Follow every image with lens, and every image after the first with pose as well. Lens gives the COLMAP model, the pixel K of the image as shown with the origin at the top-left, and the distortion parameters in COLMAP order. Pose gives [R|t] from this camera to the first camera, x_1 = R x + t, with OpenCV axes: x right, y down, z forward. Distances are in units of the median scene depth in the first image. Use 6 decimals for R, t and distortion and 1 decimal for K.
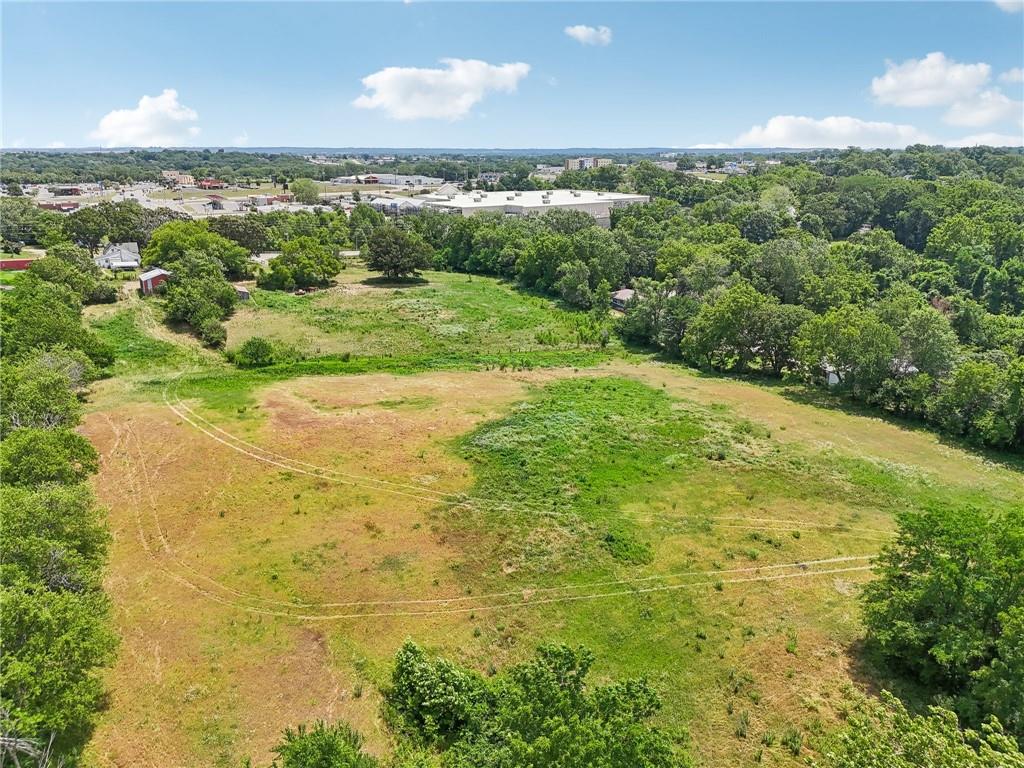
lens RADIAL K [[781.3, 0, 512.0], [0, 781.3, 384.0], [0, 0, 1]] dist [0.084650, -0.099688]
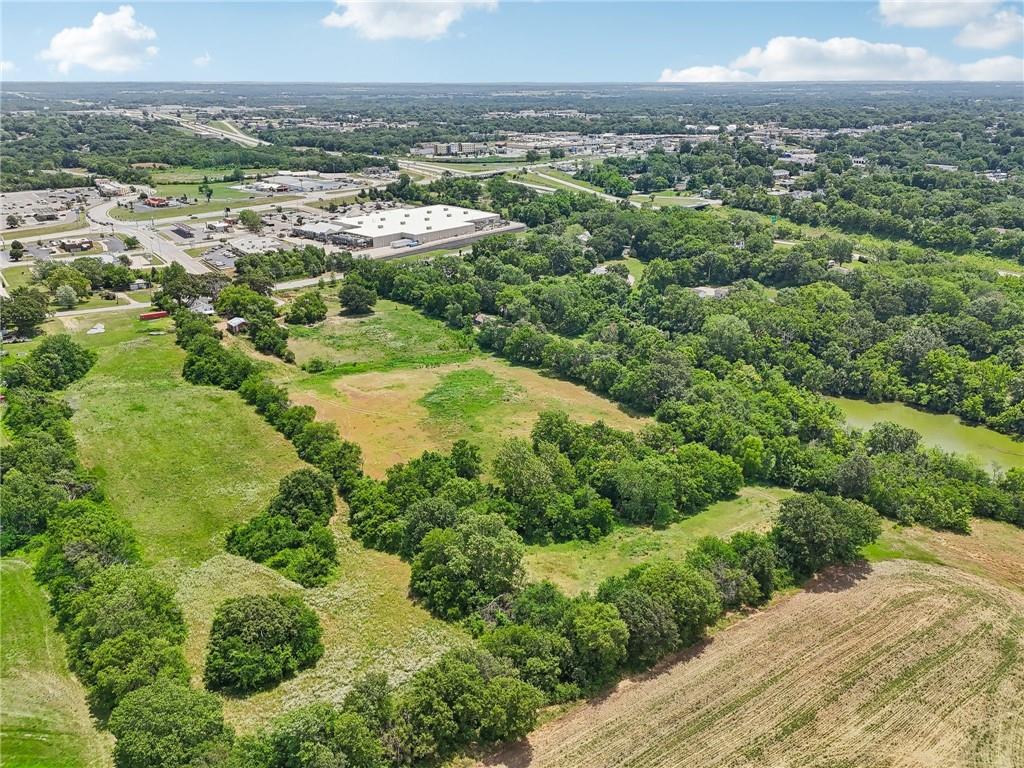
lens RADIAL K [[781.3, 0, 512.0], [0, 781.3, 384.0], [0, 0, 1]] dist [0.084650, -0.099688]
pose [[0.986776, -0.061167, 0.150106, -0.078384], [0.049489, 0.995538, 0.080336, -0.097877], [-0.154351, -0.071845, 0.985401, -0.914087]]
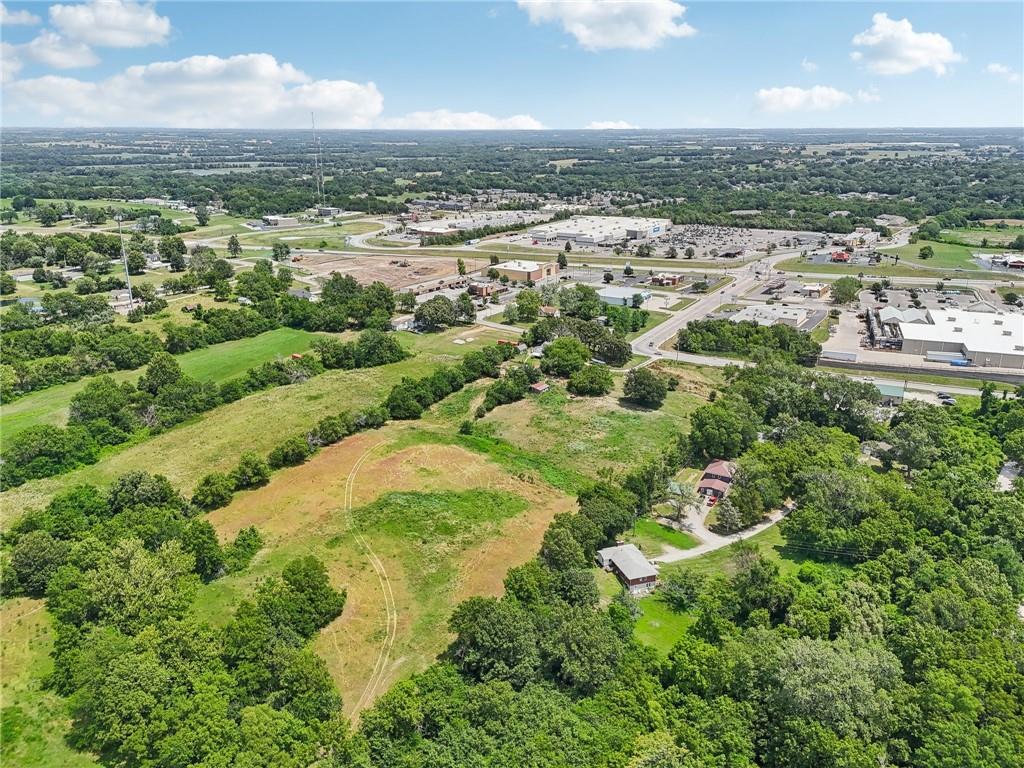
lens RADIAL K [[781.3, 0, 512.0], [0, 781.3, 384.0], [0, 0, 1]] dist [0.084650, -0.099688]
pose [[0.507523, 0.267668, -0.819008, 0.994033], [-0.248286, 0.955638, 0.158463, -0.359010], [0.825091, 0.122924, 0.551466, -0.051526]]
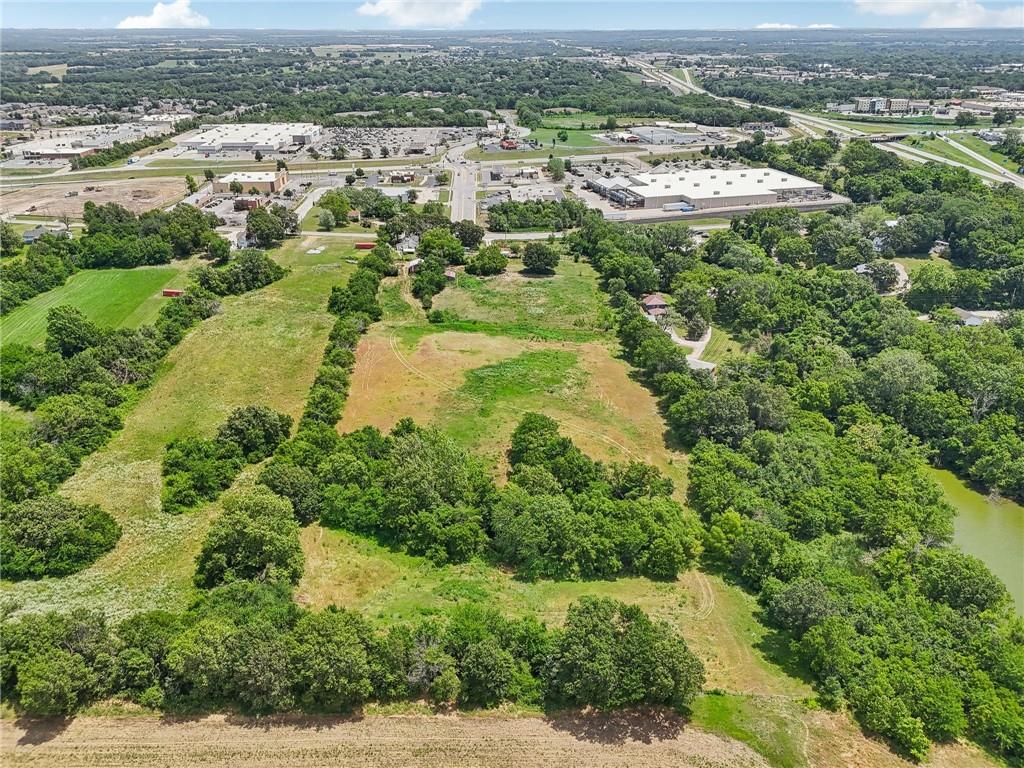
lens RADIAL K [[781.3, 0, 512.0], [0, 781.3, 384.0], [0, 0, 1]] dist [0.084650, -0.099688]
pose [[0.910248, 0.167876, -0.378505, 0.535159], [-0.116269, 0.980973, 0.155475, -0.156940], [0.397404, -0.097513, 0.912448, -0.703846]]
